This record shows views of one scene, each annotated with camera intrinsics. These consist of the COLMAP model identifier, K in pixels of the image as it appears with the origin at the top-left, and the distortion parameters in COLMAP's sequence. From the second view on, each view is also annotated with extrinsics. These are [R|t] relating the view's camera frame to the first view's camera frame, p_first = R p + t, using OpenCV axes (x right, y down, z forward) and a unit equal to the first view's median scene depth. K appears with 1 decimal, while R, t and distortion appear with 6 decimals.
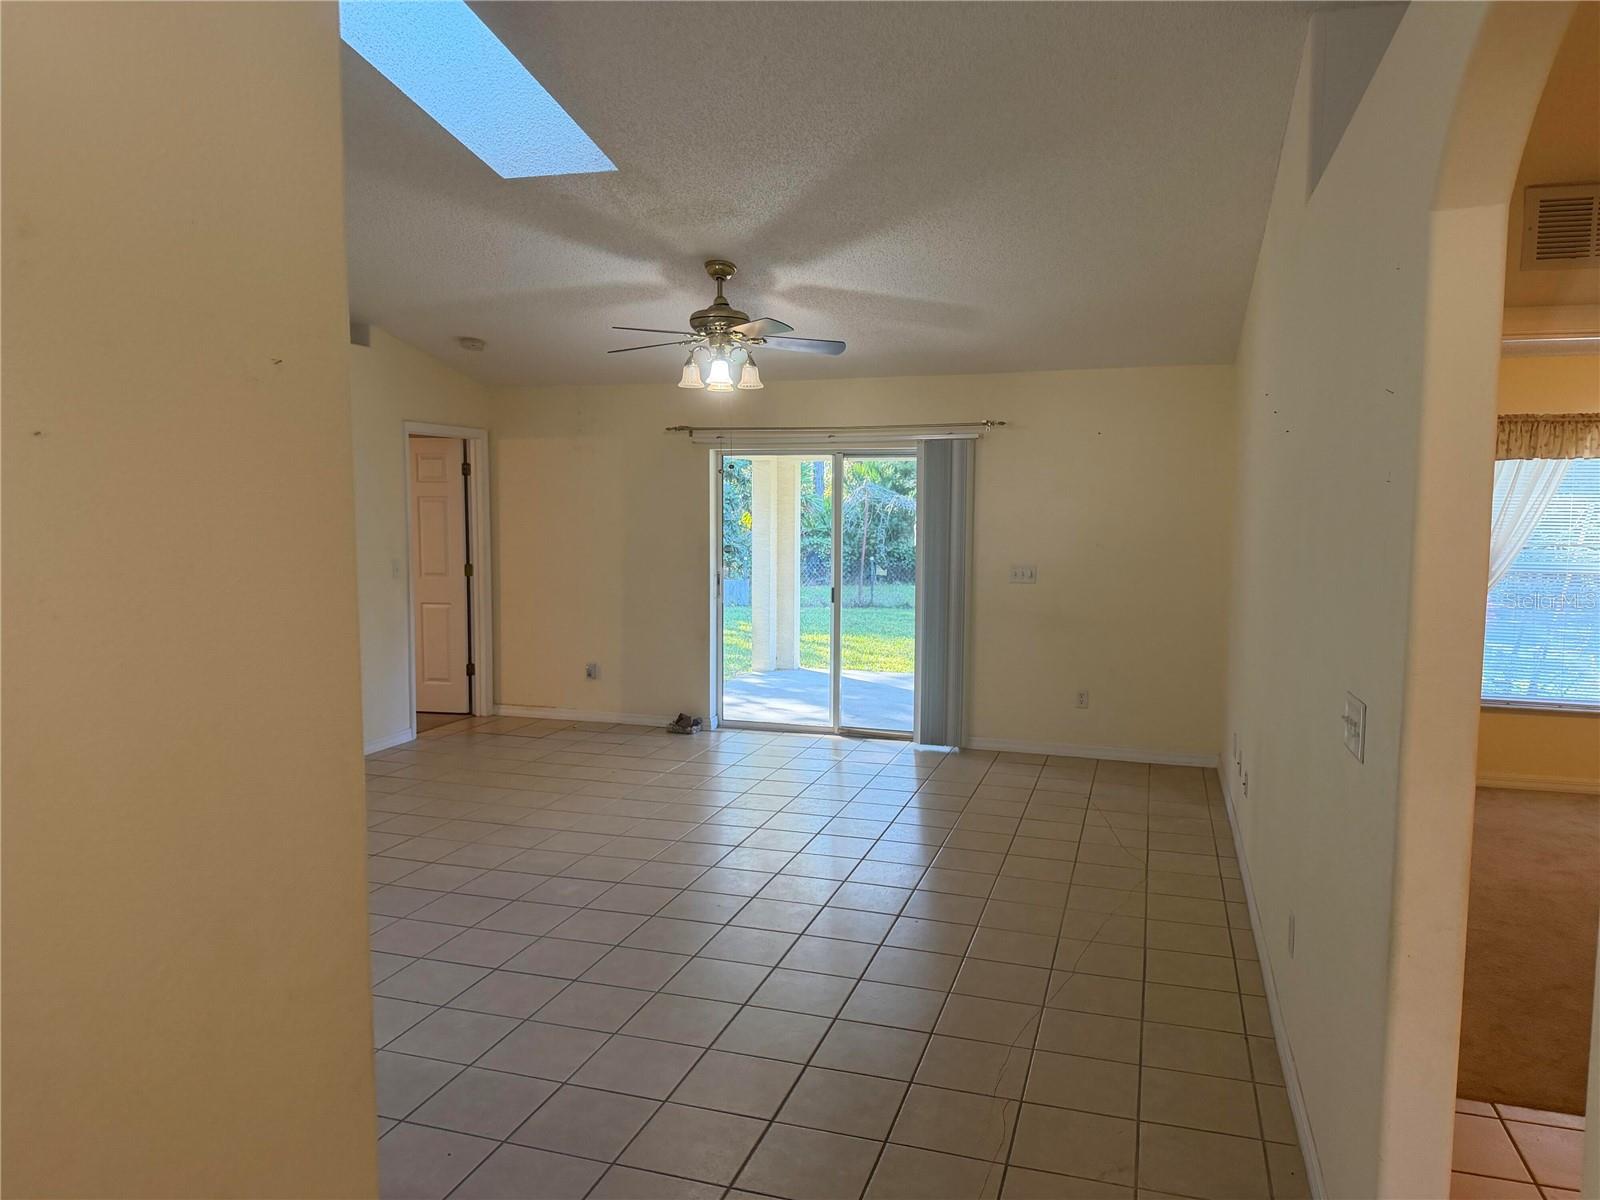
lens RADIAL K [[1110.7, 0, 800.0], [0, 1110.7, 600.0], [0, 0, 1]] dist [0.157670, -0.299583]
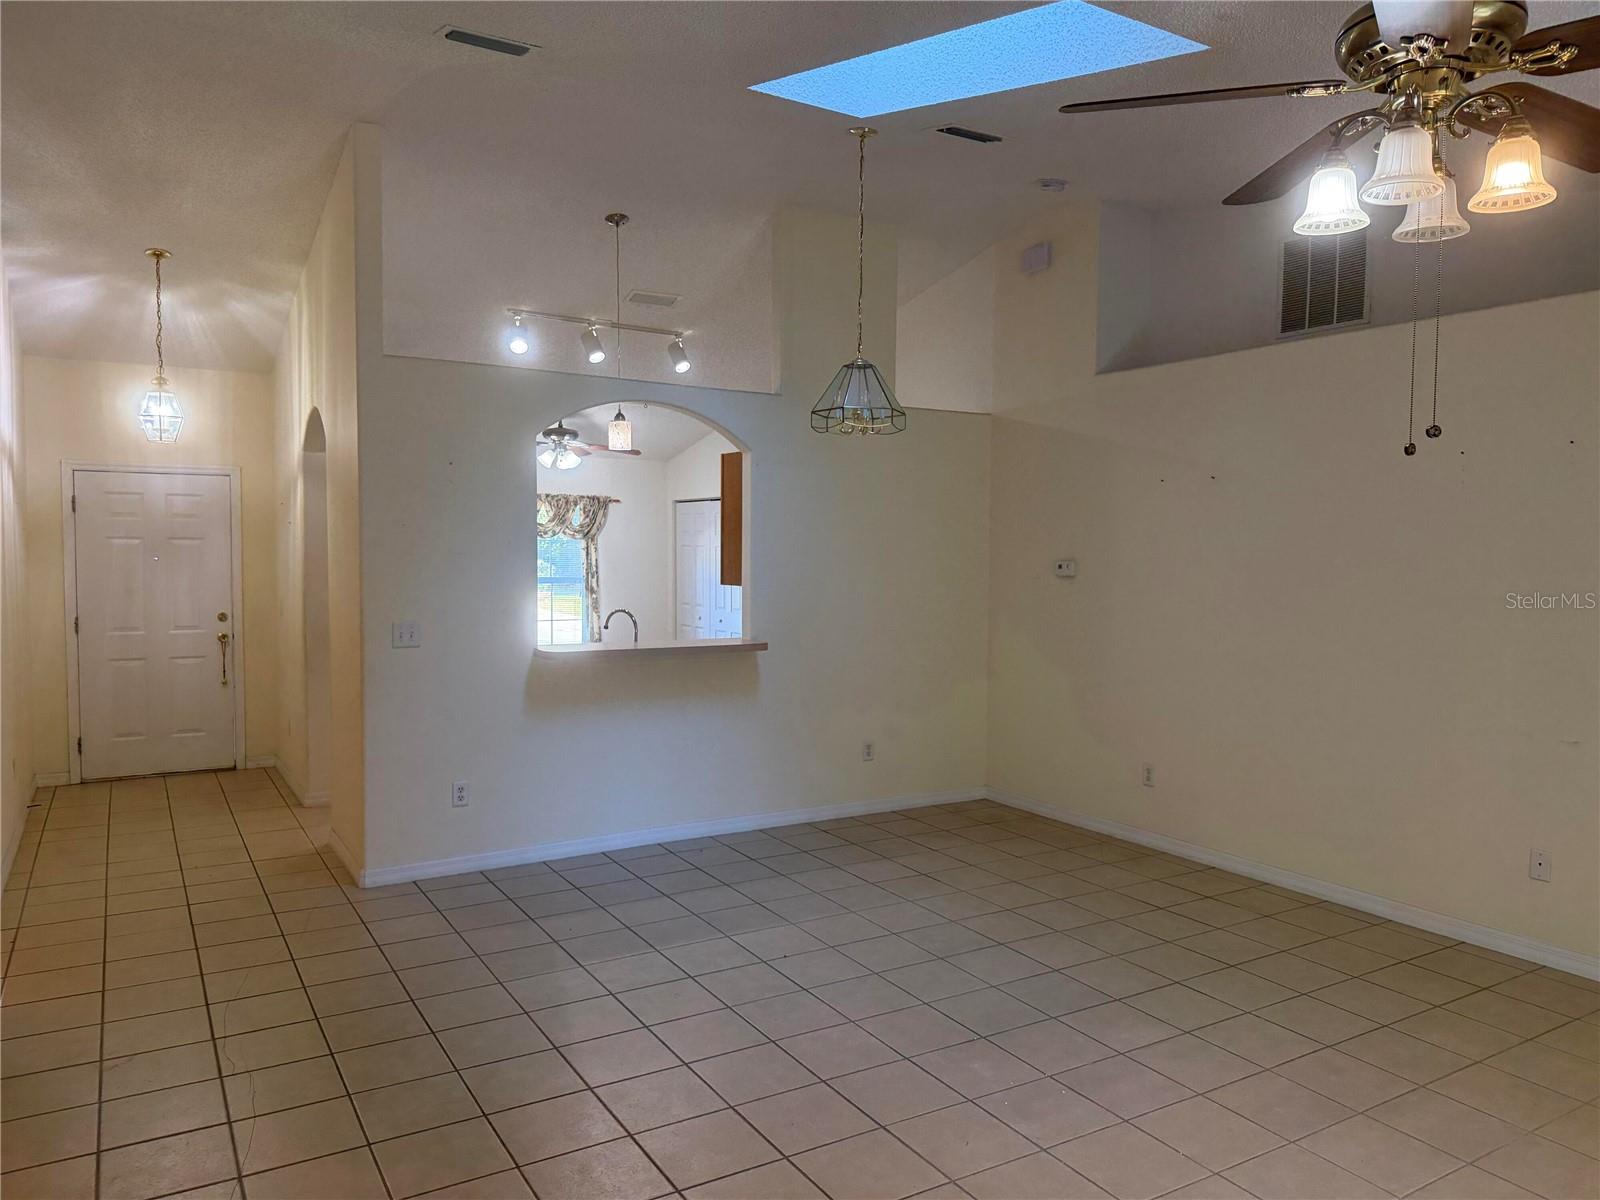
lens RADIAL K [[1110.7, 0, 800.0], [0, 1110.7, 600.0], [0, 0, 1]] dist [0.157670, -0.299583]
pose [[-0.658242, 0.027974, -0.752286, 0.253259], [-0.080493, 0.990965, 0.107279, -0.069371], [0.748491, 0.131170, -0.650043, 0.820432]]
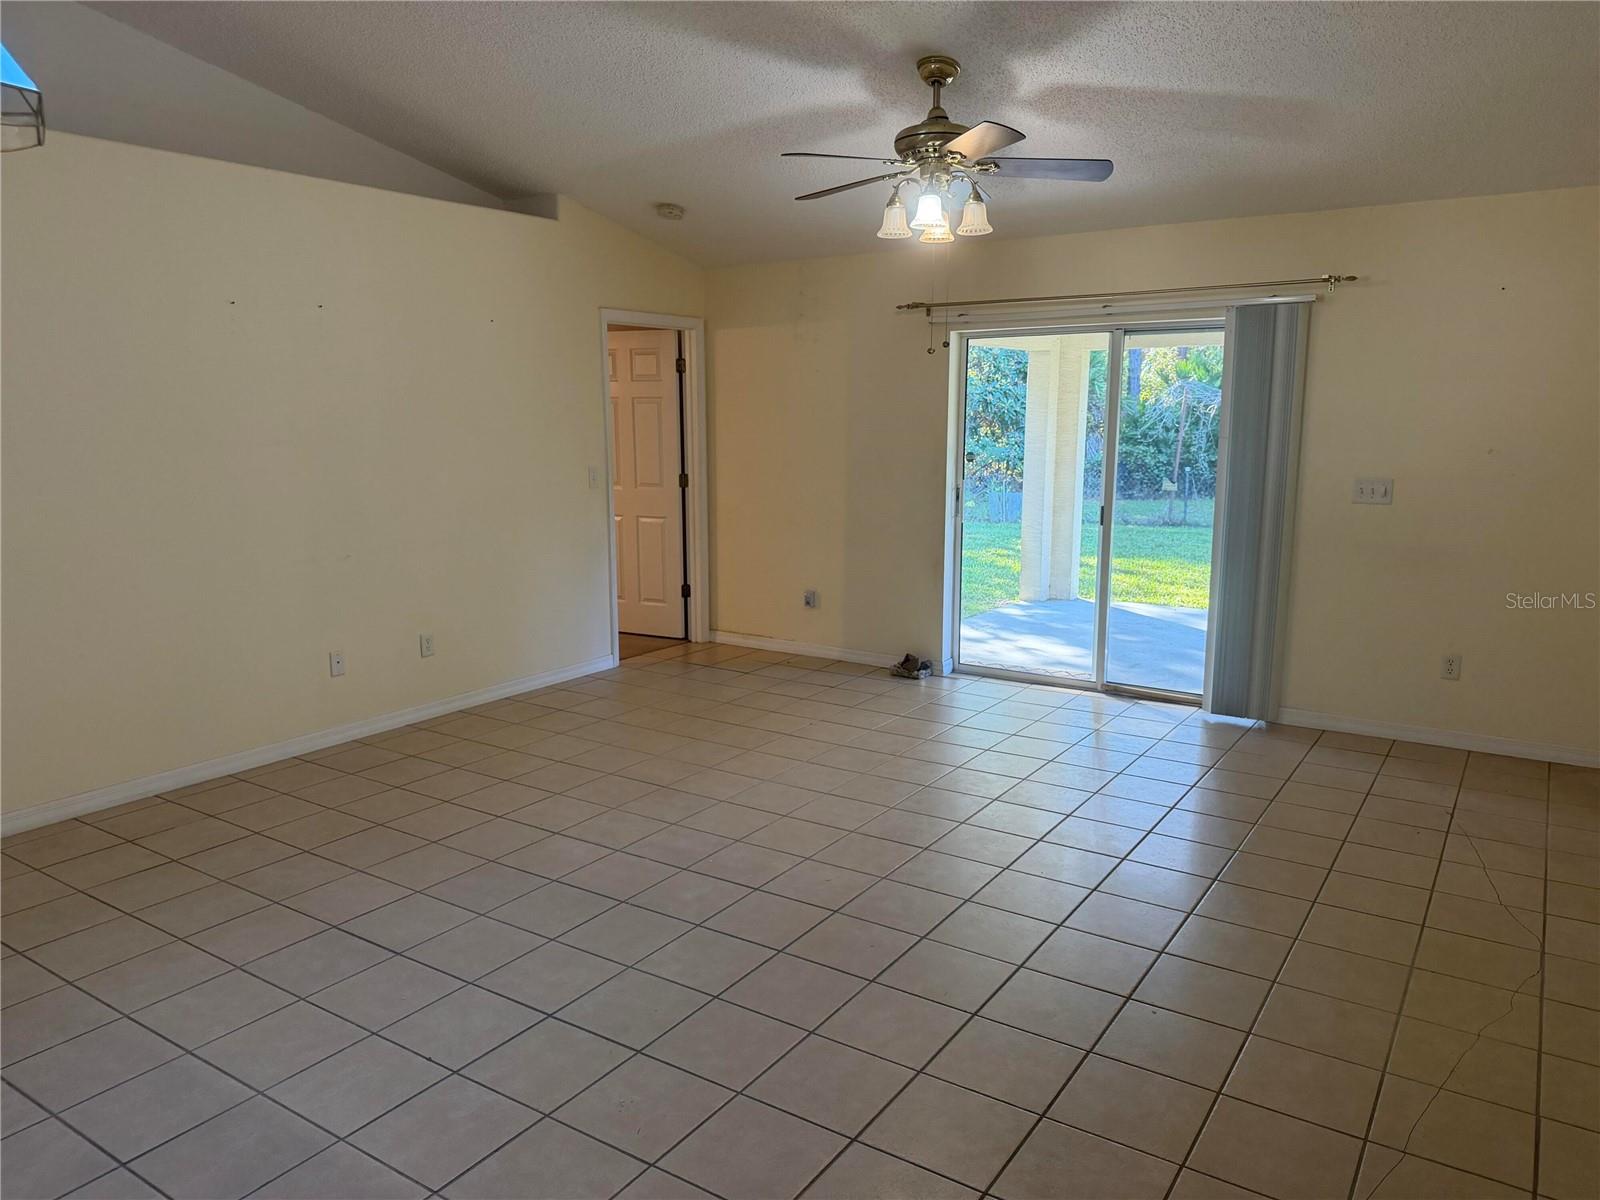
lens RADIAL K [[1110.7, 0, 800.0], [0, 1110.7, 600.0], [0, 0, 1]] dist [0.157670, -0.299583]
pose [[0.961556, 0.038720, -0.271864, 0.042725], [-0.017100, 0.996531, 0.081449, -0.005869], [0.274075, -0.073669, 0.958883, 0.179748]]
